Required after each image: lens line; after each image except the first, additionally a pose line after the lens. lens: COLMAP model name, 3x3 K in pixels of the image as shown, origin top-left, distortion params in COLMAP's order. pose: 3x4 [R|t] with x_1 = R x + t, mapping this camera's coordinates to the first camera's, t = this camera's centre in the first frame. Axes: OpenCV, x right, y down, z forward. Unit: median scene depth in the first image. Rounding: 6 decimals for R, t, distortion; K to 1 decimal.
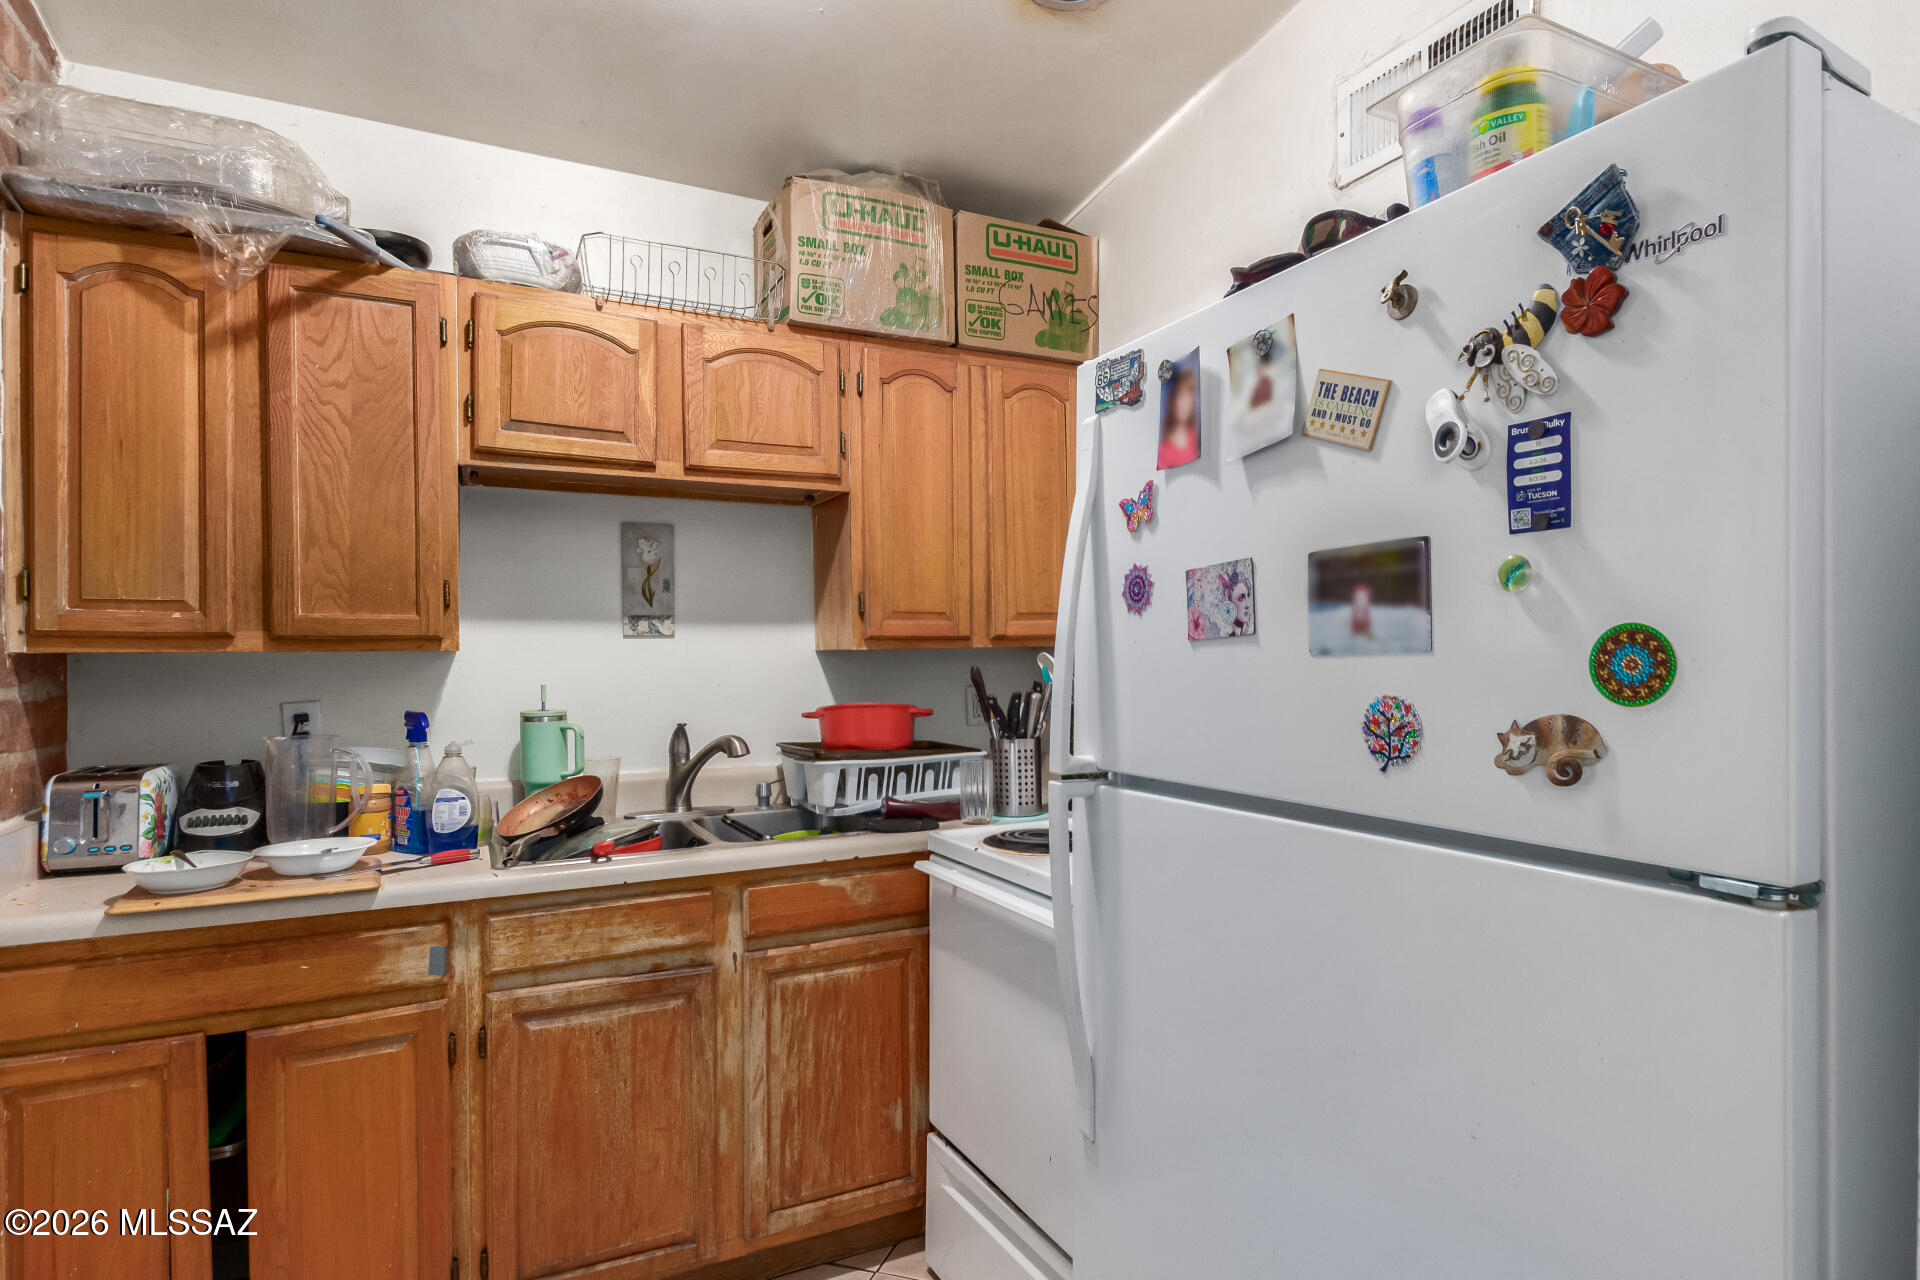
lens RADIAL K [[974.4, 0, 959.9], [0, 974.4, 660.1], [0, 0, 1]] dist [0.003302, -0.003264]
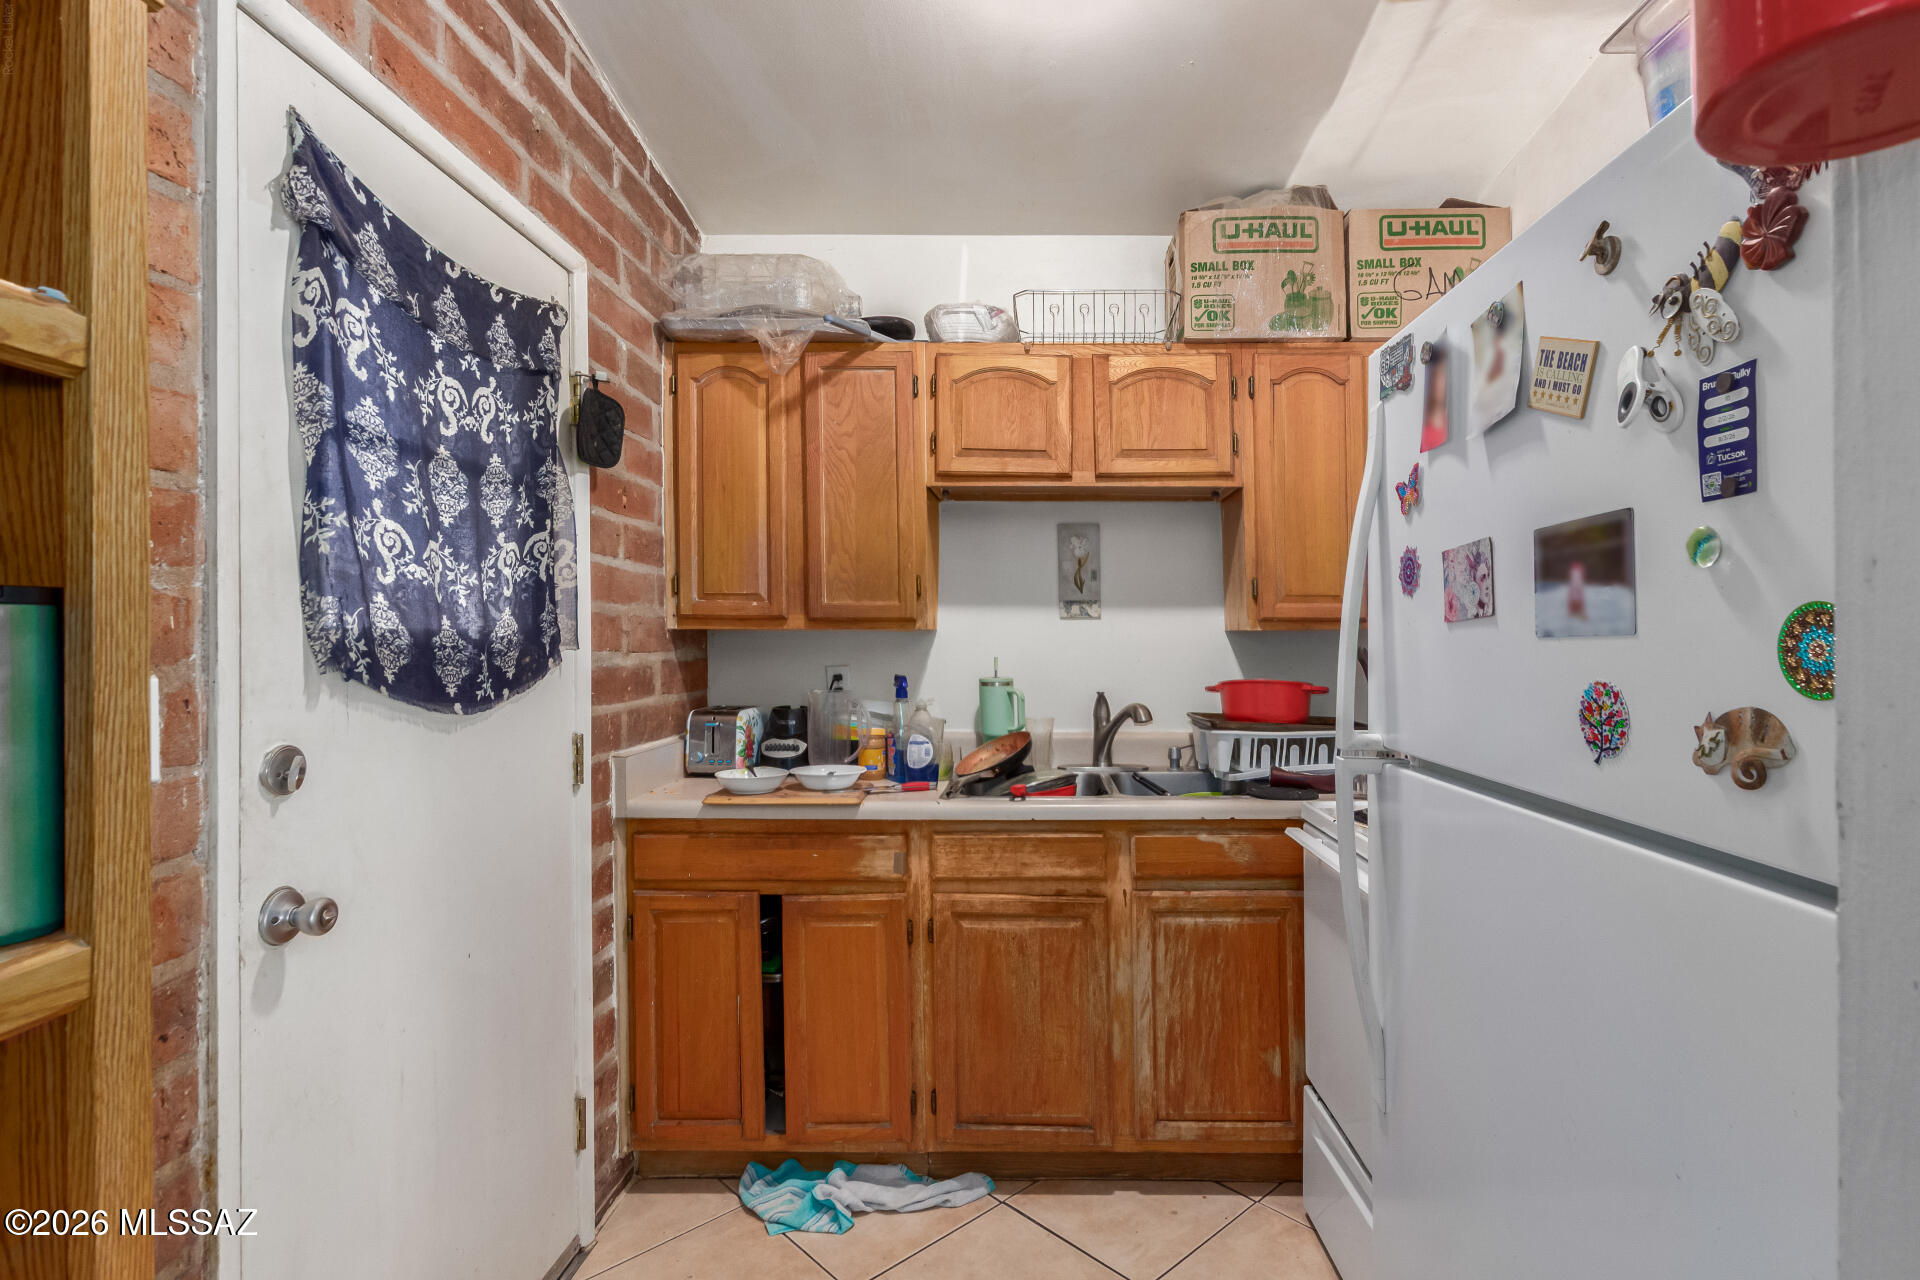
lens RADIAL K [[882.9, 0, 1030.7], [0, 882.9, 640.9], [0, 0, 1]] dist [-0.001332, -0.000261]
pose [[0.896147, 0.010983, -0.443621, 0.144001], [-0.010439, 0.999939, 0.003669, 0.000151], [0.443634, 0.001343, 0.896207, 0.003880]]
